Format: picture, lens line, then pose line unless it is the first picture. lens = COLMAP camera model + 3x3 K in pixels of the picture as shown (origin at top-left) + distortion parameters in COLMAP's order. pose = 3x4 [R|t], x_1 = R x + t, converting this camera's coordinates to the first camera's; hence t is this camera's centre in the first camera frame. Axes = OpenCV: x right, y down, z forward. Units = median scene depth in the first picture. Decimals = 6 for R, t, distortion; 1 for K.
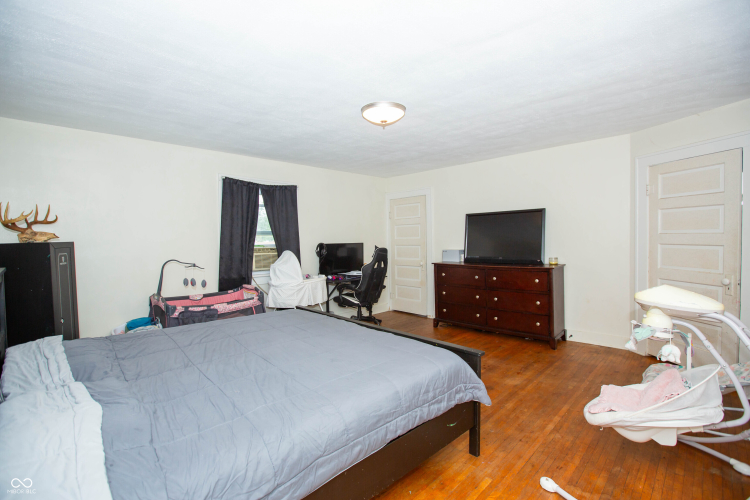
lens RADIAL K [[342.5, 0, 381.1], [0, 342.5, 247.6], [0, 0, 1]] dist [-0.053952, 0.000746]
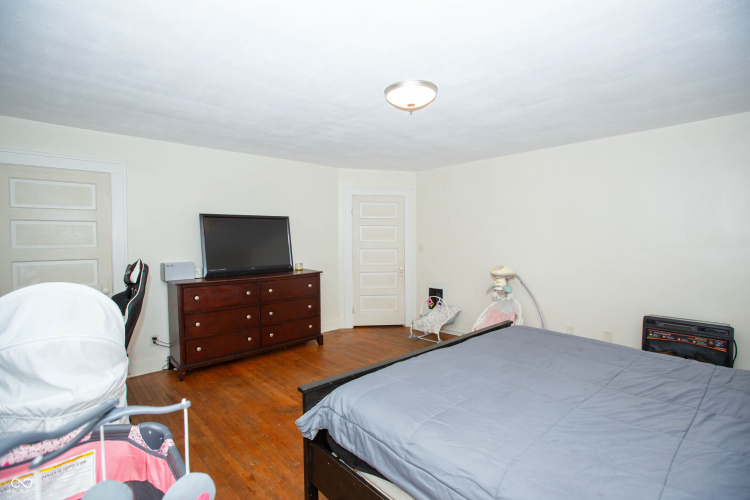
lens RADIAL K [[342.5, 0, 381.1], [0, 342.5, 247.6], [0, 0, 1]] dist [-0.053952, 0.000746]
pose [[0.026052, 0.001543, 0.999659, -0.560241], [0.042933, 0.999074, -0.002661, -0.006674], [-0.998738, 0.042988, 0.025961, 0.692549]]
